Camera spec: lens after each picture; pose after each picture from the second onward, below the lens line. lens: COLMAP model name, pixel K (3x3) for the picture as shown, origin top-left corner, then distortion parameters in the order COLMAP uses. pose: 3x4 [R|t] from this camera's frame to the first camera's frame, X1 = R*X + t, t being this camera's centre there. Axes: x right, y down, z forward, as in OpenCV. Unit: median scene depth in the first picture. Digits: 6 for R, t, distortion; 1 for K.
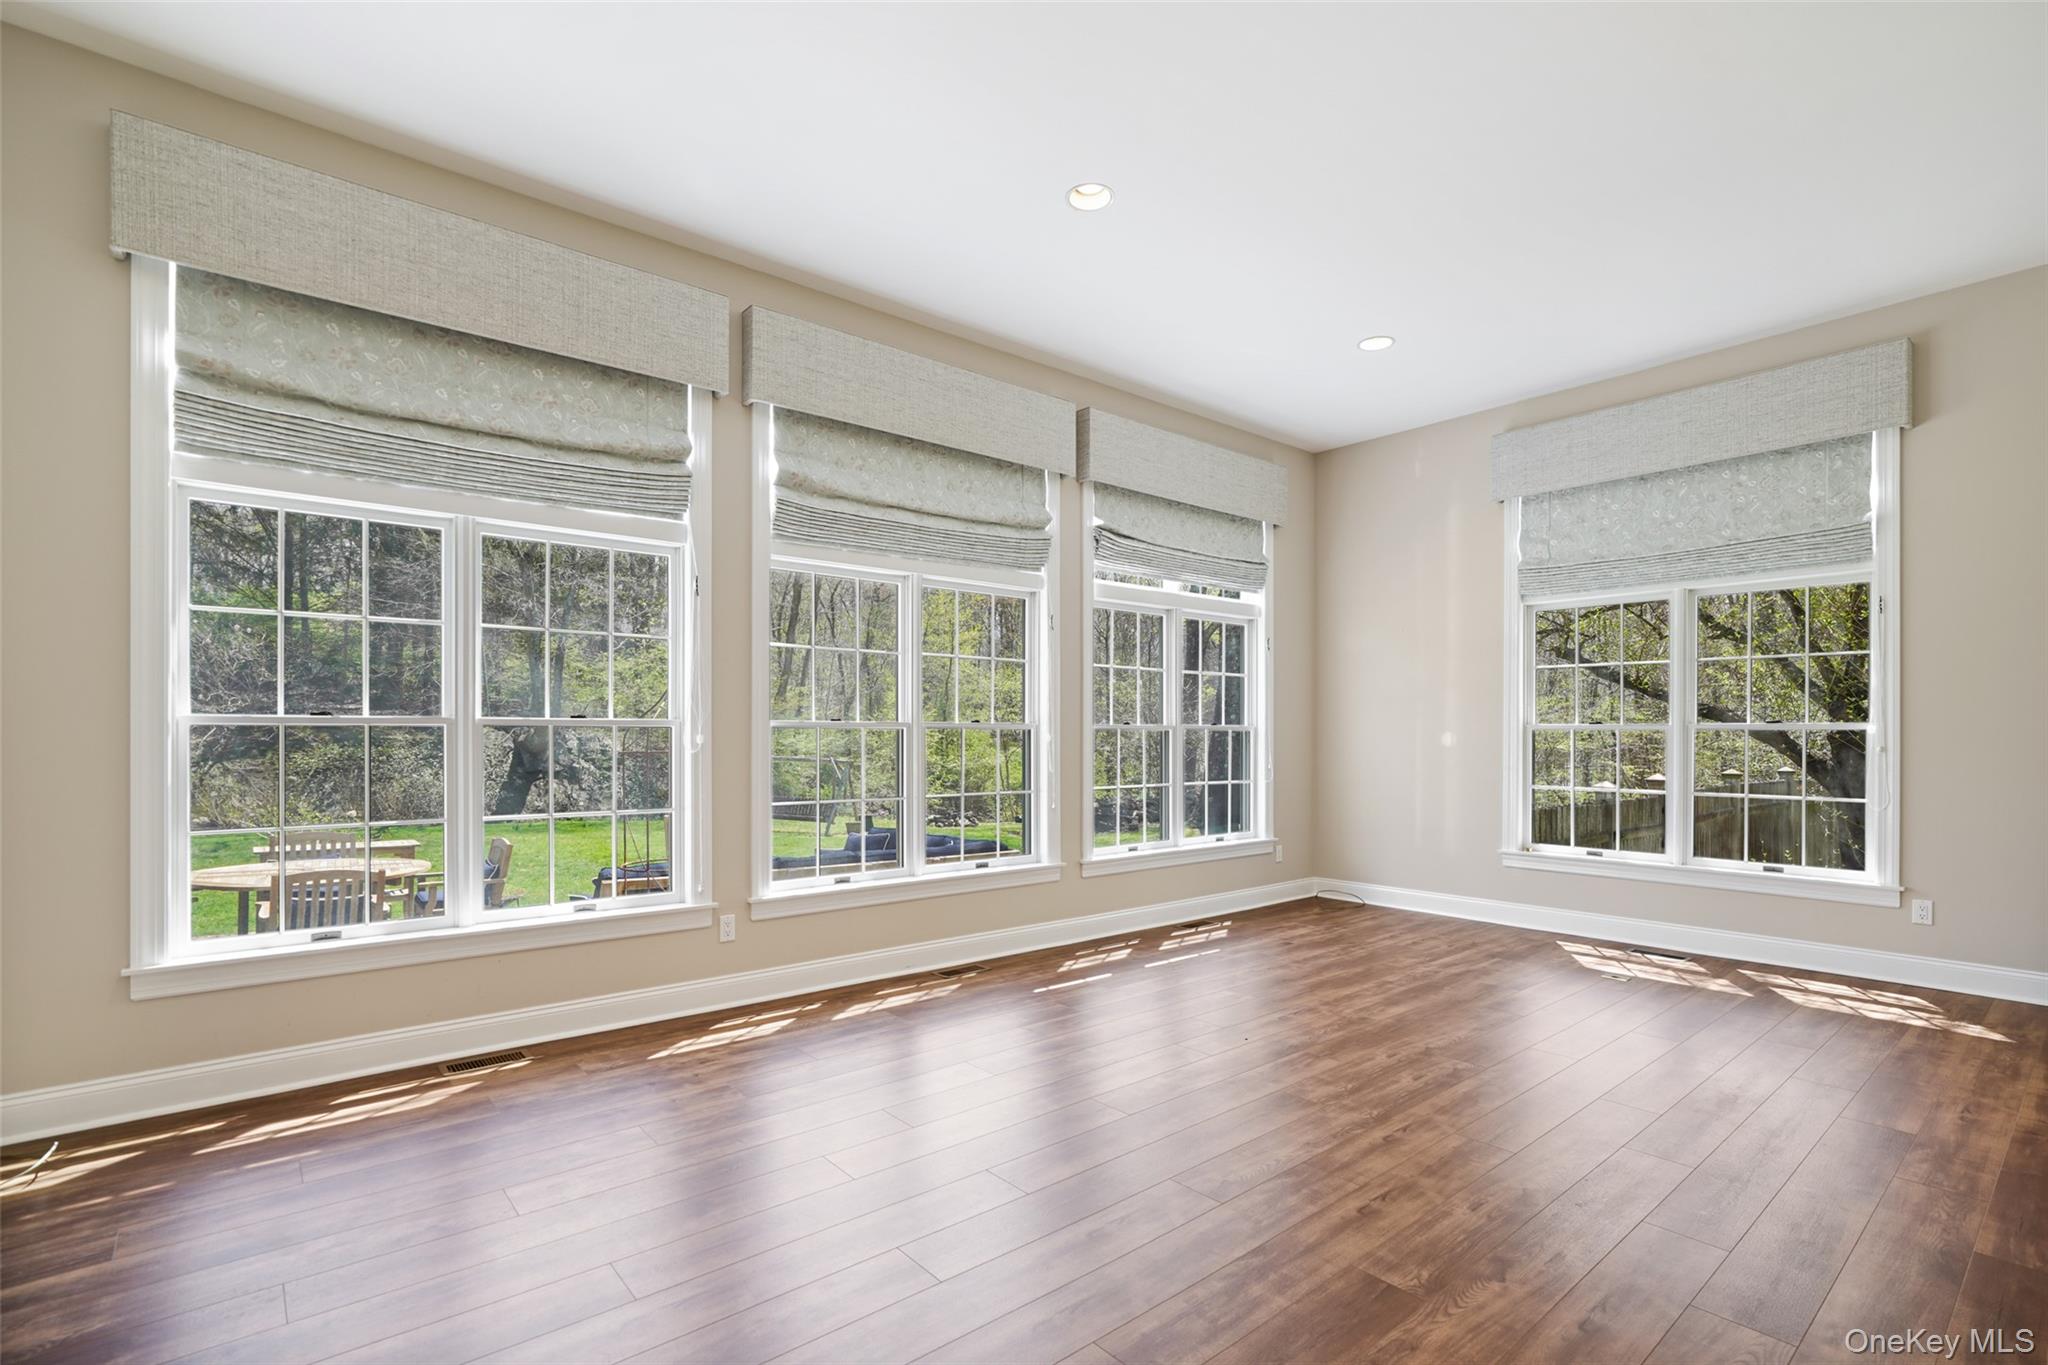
lens RADIAL K [[947.0, 0, 999.2], [0, 947.0, 737.8], [0, 0, 1]] dist [-0.007749, 0.001234]
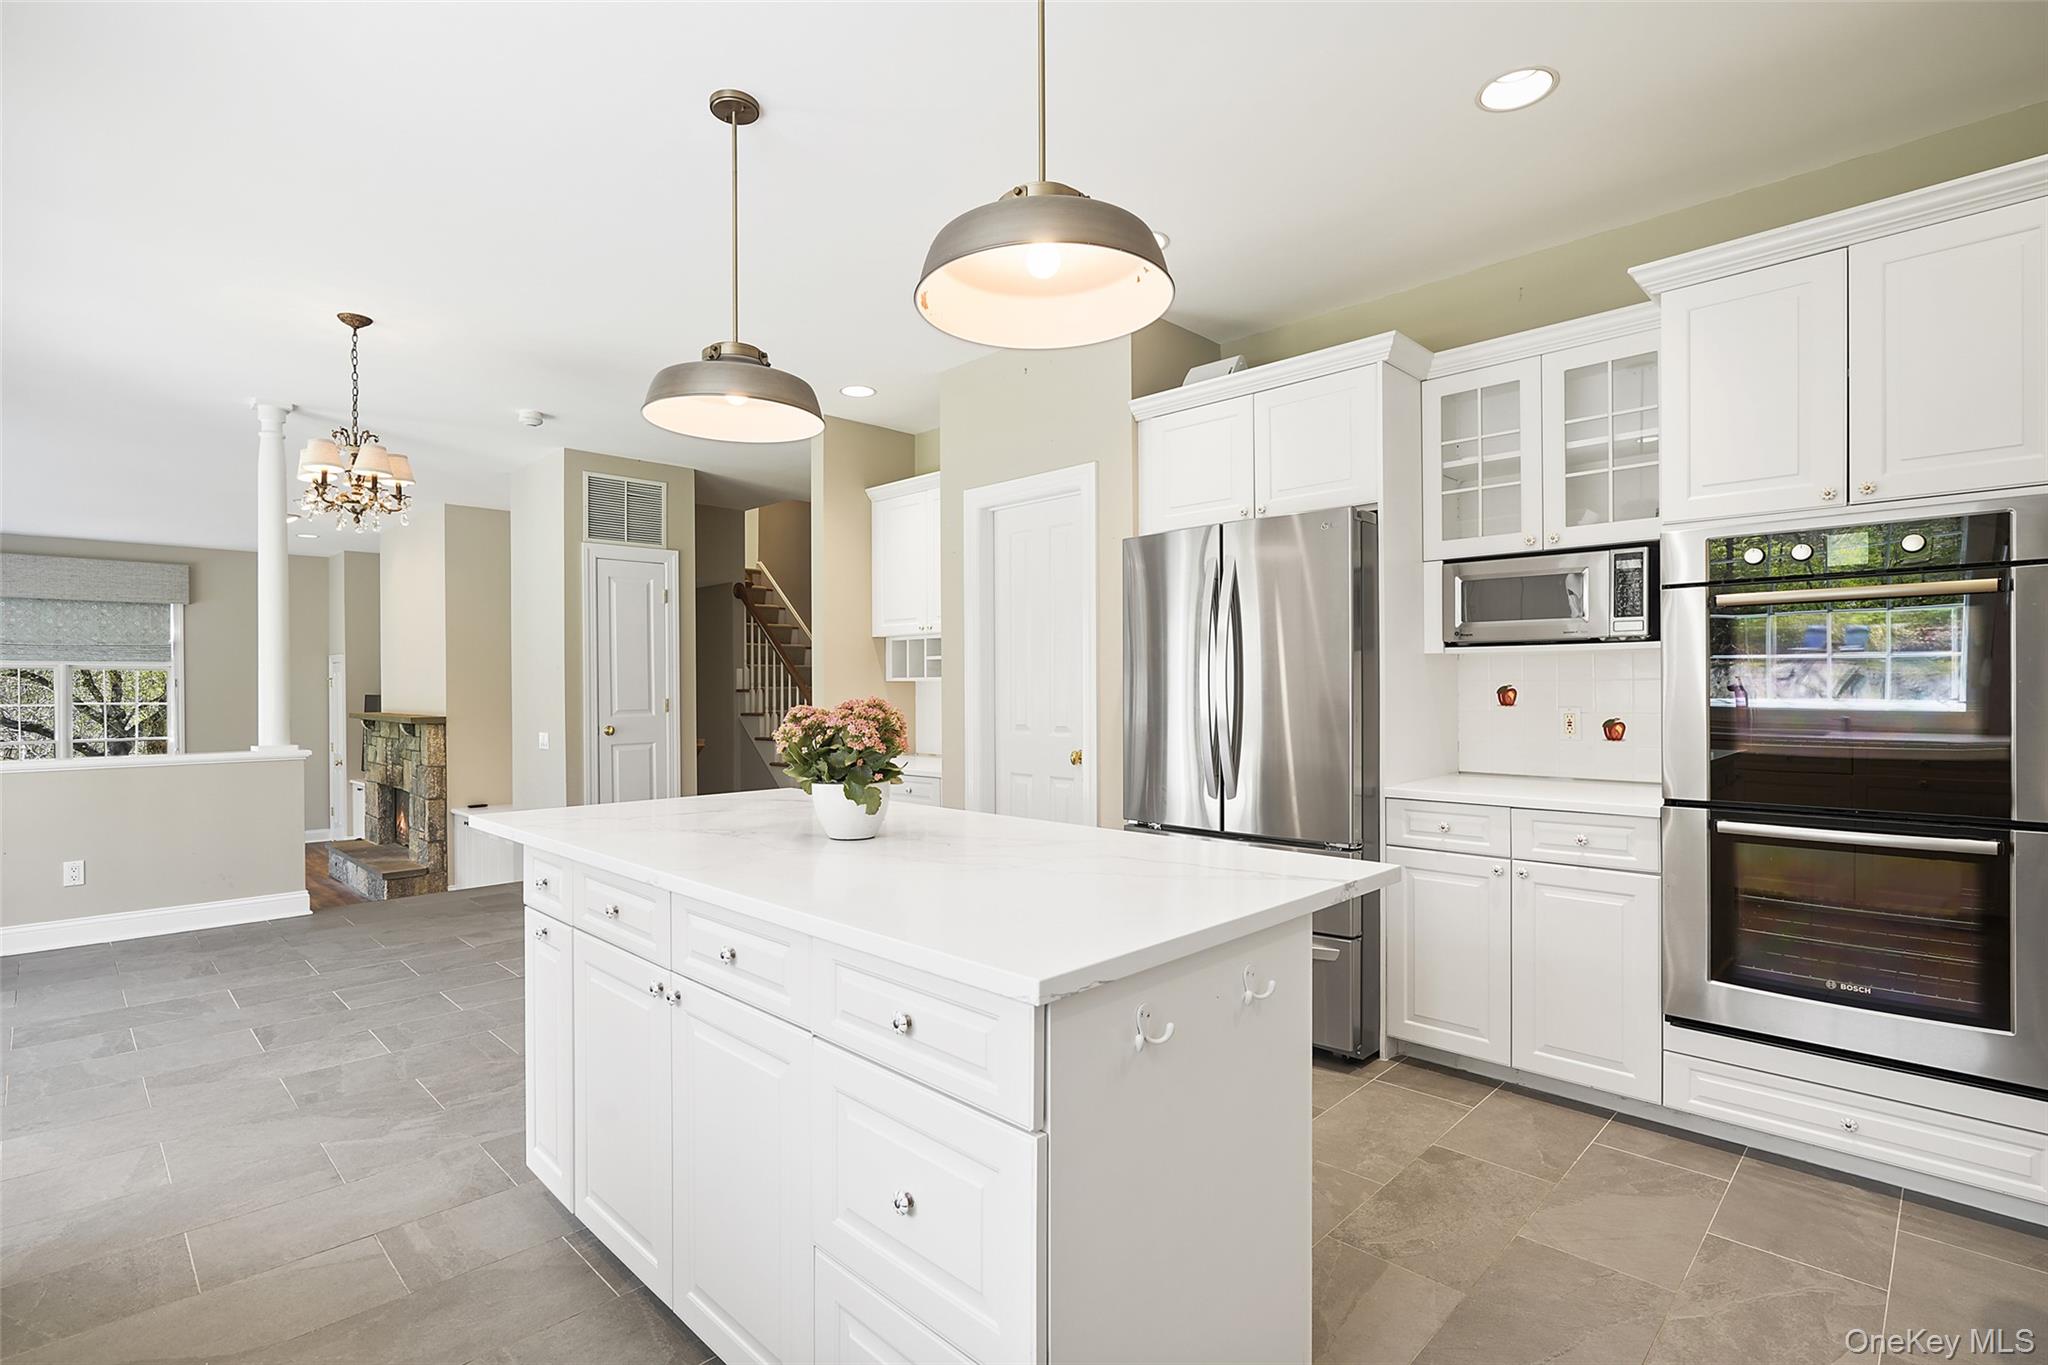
lens RADIAL K [[947.0, 0, 1007.4], [0, 947.0, 707.0], [0, 0, 1]] dist [-0.007749, 0.001234]
pose [[-0.109567, -0.024273, 0.993683, -1.419410], [0.006387, 0.999664, 0.025124, -0.120512], [-0.993959, 0.009100, -0.109375, -0.671136]]
